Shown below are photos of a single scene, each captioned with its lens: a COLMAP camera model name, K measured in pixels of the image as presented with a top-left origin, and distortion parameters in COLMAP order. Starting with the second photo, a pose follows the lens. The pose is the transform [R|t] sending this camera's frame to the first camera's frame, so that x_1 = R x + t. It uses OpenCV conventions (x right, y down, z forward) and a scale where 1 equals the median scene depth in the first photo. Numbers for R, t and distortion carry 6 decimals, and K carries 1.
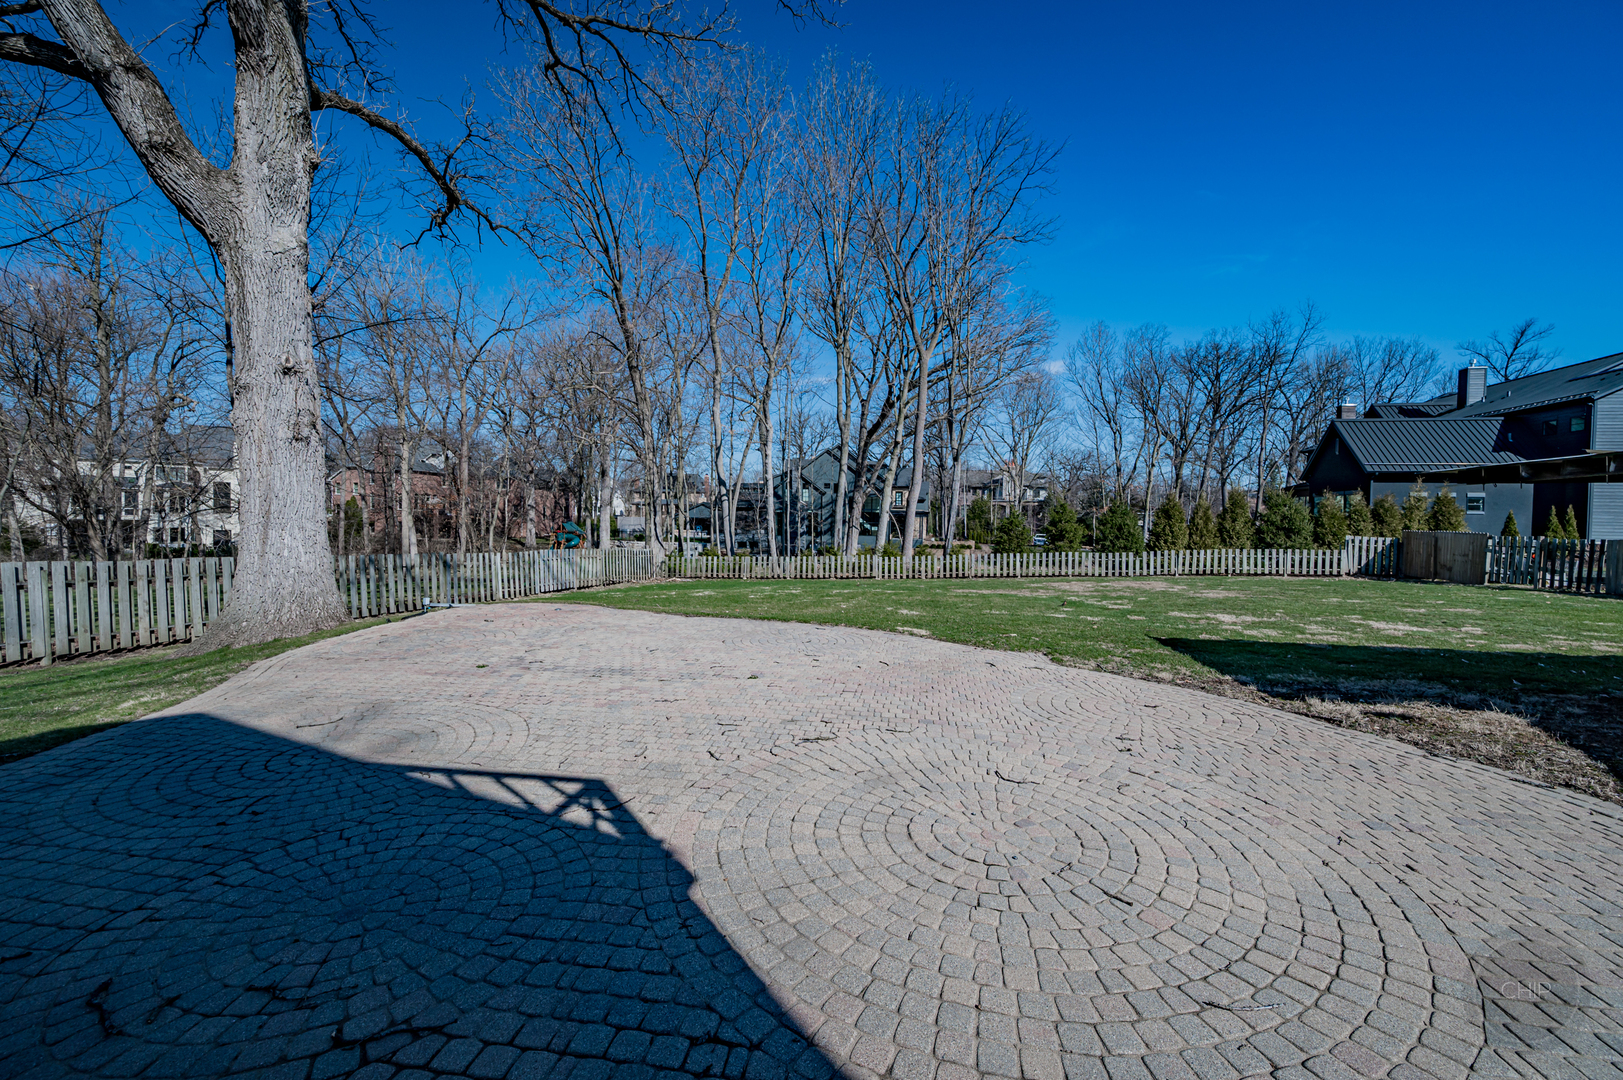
lens RADIAL K [[640.8, 0, 812.4], [0, 640.8, 537.3], [0, 0, 1]] dist [0.002728, 0.000004]
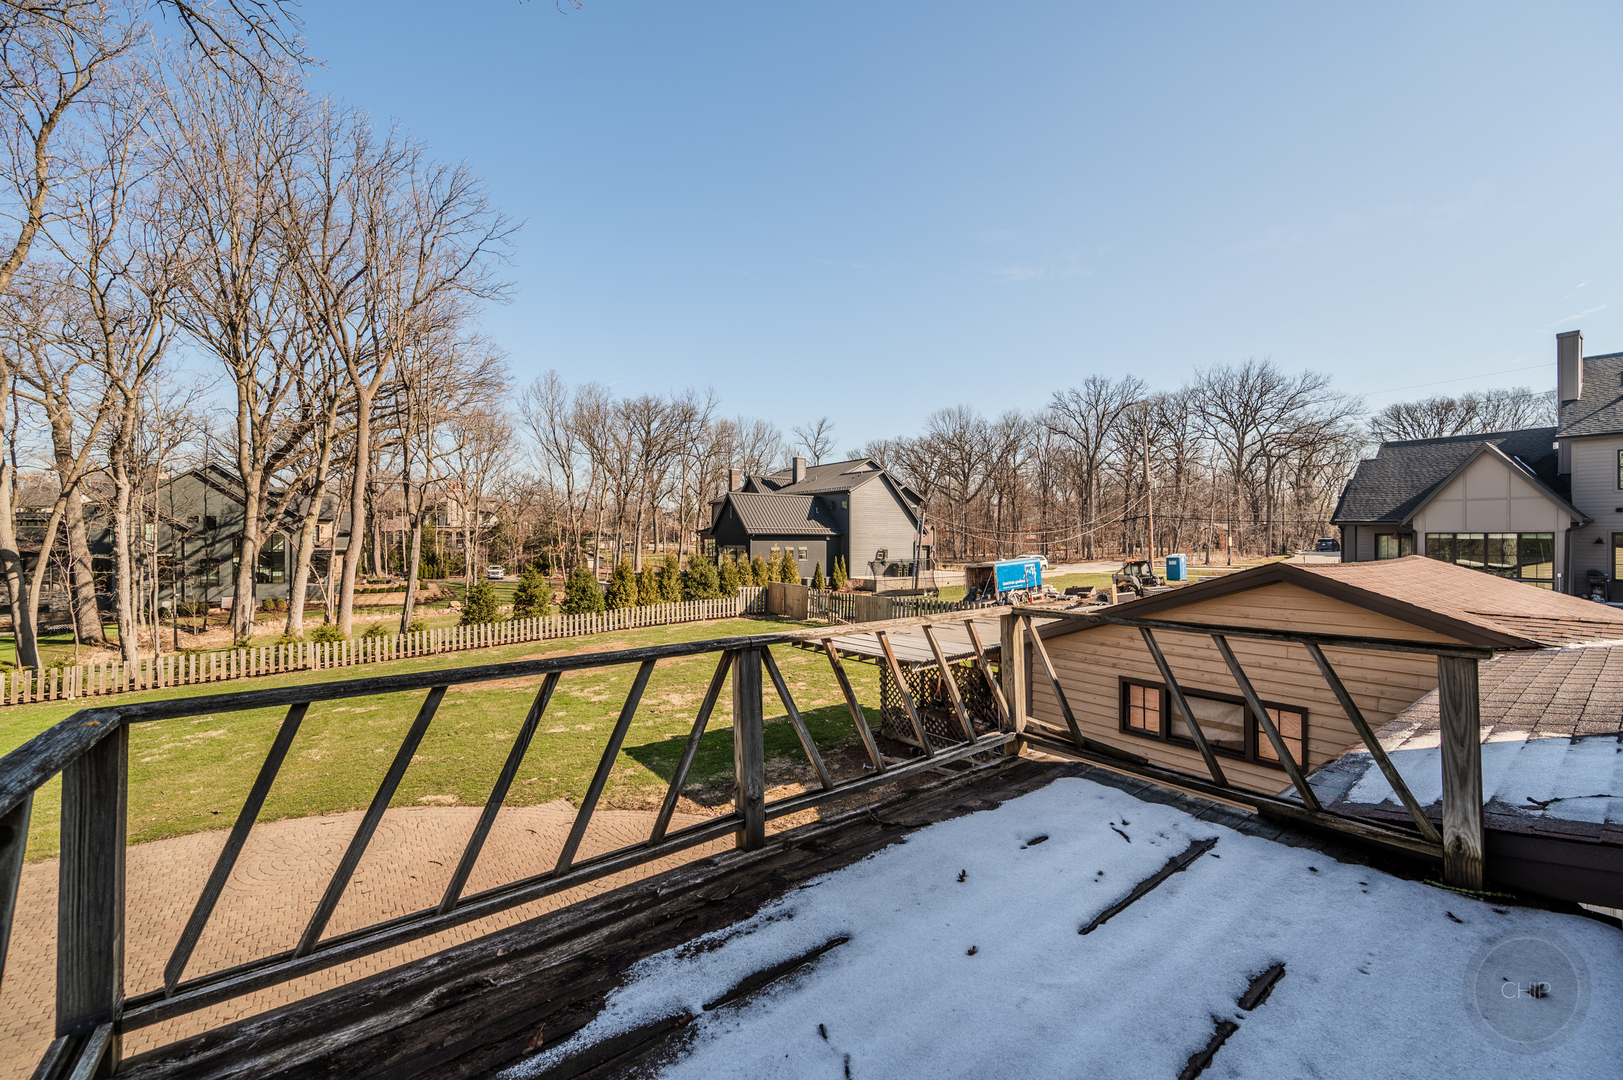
lens RADIAL K [[641.3, 0, 814.1], [0, 641.3, 537.3], [0, 0, 1]] dist [-0.002397, 0.000498]
pose [[0.684760, -0.012774, 0.728657, -0.062450], [0.026470, 0.999623, -0.007351, -0.088665], [-0.728288, 0.024321, 0.684840, -0.068208]]
